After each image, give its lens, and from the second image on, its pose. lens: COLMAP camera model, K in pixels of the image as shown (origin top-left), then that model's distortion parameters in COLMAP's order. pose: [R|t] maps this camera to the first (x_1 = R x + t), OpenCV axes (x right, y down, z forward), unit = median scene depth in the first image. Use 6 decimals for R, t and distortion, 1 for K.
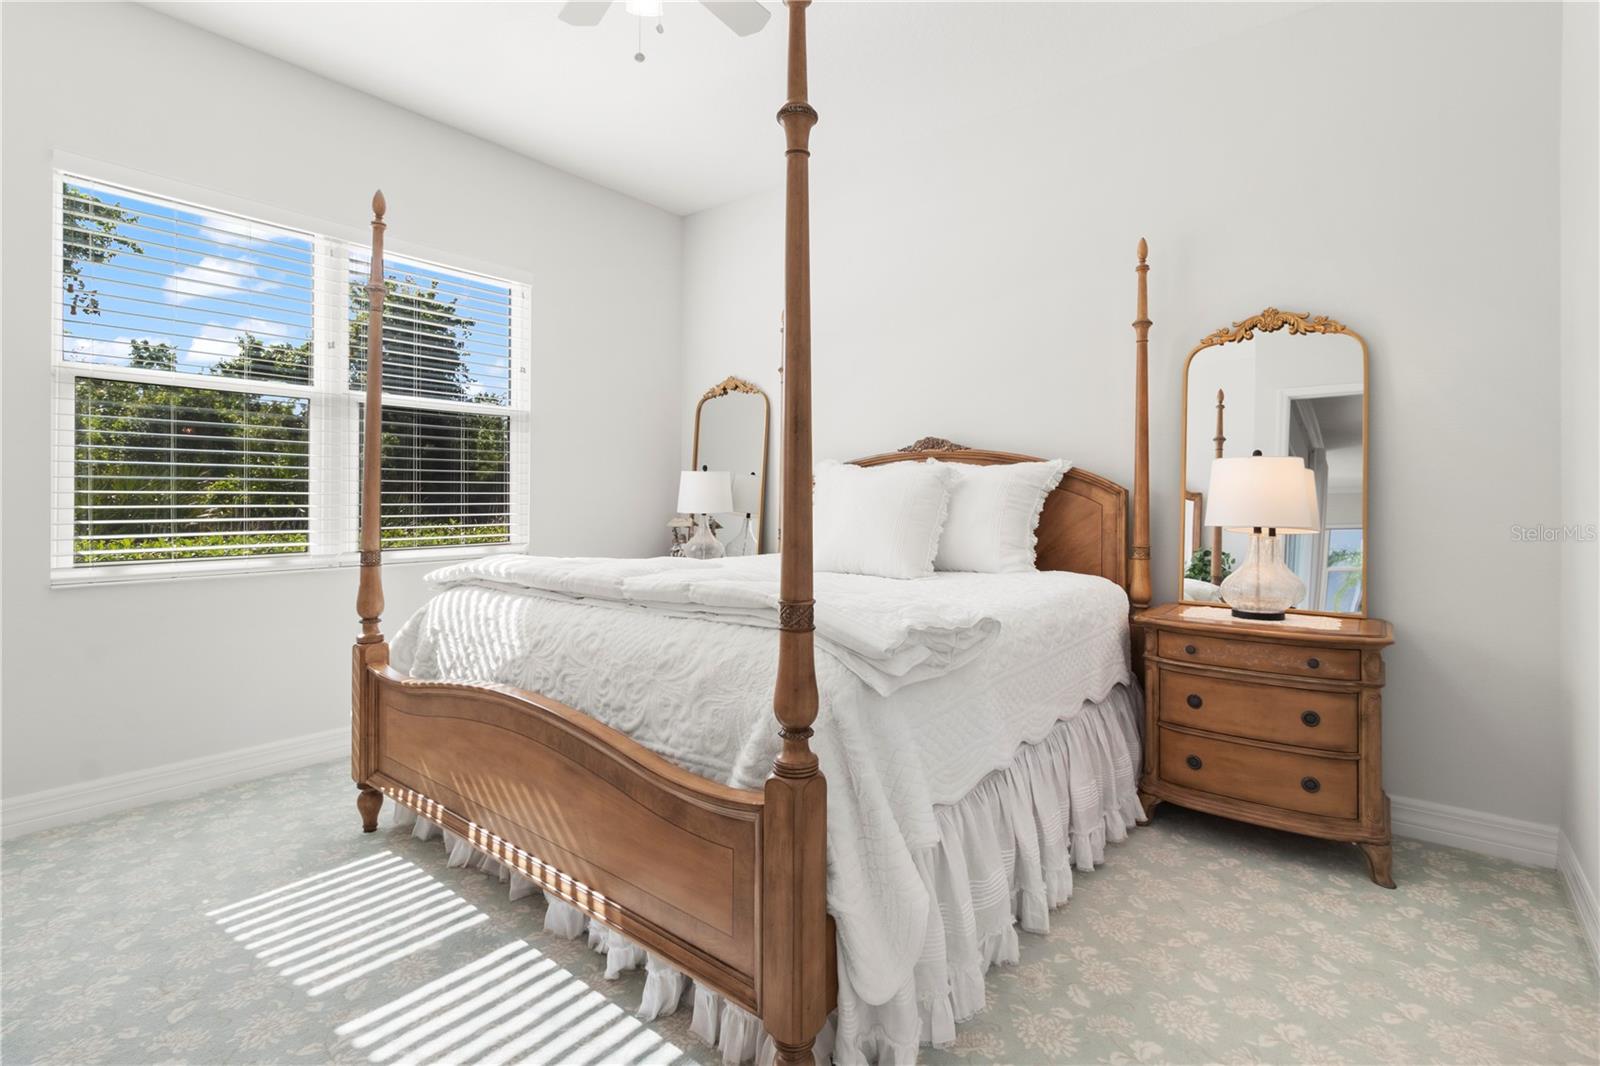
lens RADIAL K [[798.0, 0, 794.7], [0, 798.0, 483.8], [0, 0, 1]] dist [0.004687, 0.000533]
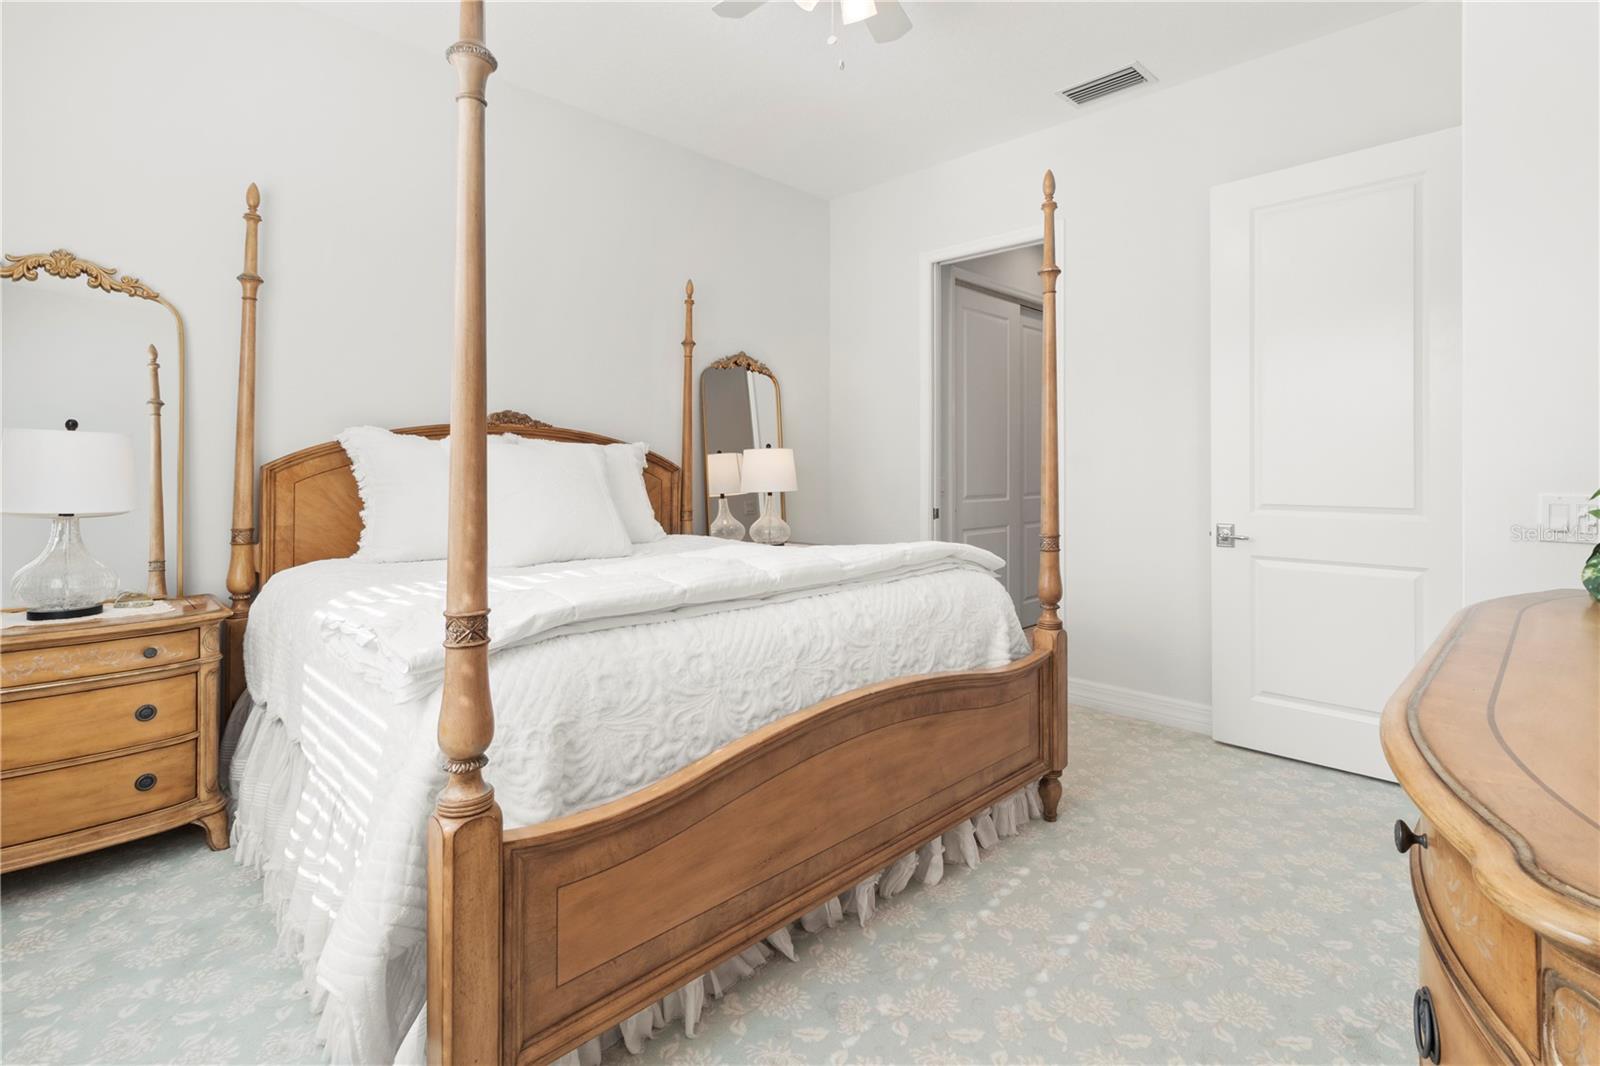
lens RADIAL K [[766.6, 0, 835.9], [0, 766.6, 475.9], [0, 0, 1]] dist [-0.000829, 0.000049]
pose [[0.045397, -0.008140, 0.998936, -0.775959], [-0.012456, 0.999884, 0.008714, 0.006608], [-0.998891, -0.012838, 0.045290, 0.637709]]
